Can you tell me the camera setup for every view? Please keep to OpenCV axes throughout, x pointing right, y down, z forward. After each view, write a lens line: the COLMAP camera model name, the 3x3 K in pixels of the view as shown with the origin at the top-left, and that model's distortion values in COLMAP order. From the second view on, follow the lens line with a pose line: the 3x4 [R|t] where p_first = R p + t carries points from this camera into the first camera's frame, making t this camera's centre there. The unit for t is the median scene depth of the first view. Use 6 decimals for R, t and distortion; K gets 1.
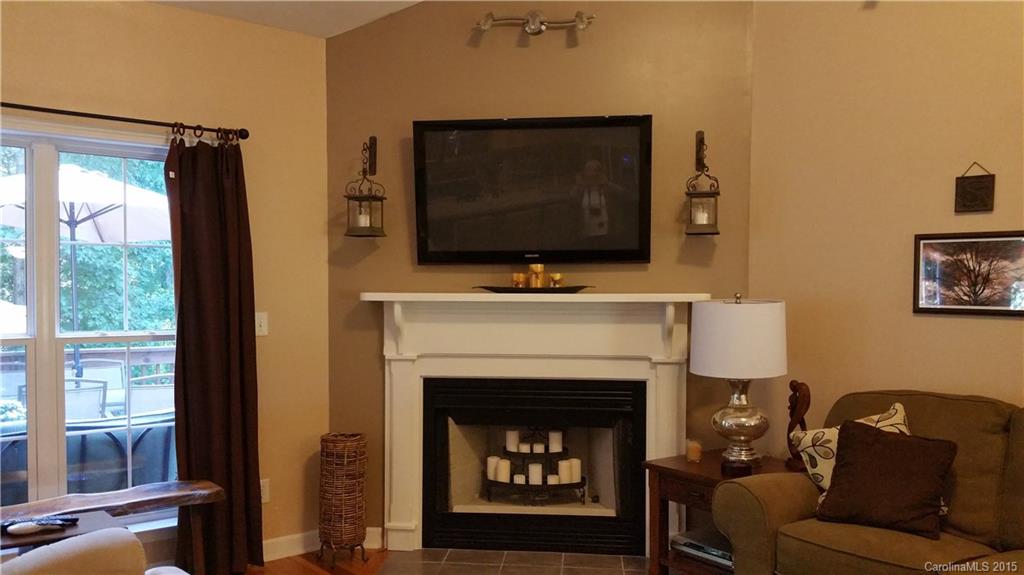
lens RADIAL K [[813.8, 0, 496.4], [0, 813.8, 310.2], [0, 0, 1]] dist [0.057715, -0.086751]
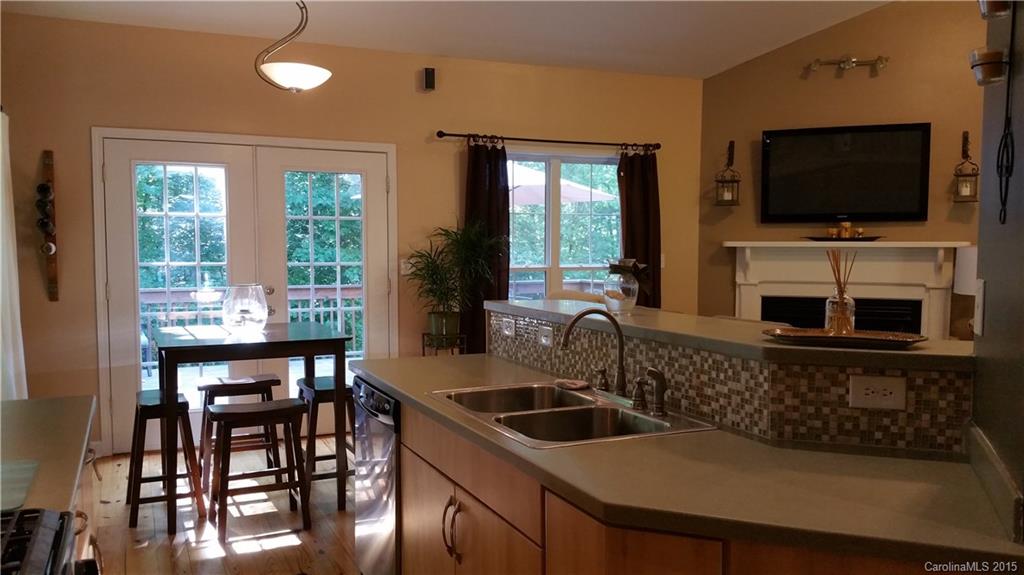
lens RADIAL K [[813.8, 0, 514.0], [0, 813.8, 302.8], [0, 0, 1]] dist [0.057715, -0.086751]
pose [[0.963114, 0.016570, -0.268581, -0.133919], [-0.001874, 0.998491, 0.054885, 0.011279], [0.269086, -0.052357, 0.961692, -0.661433]]
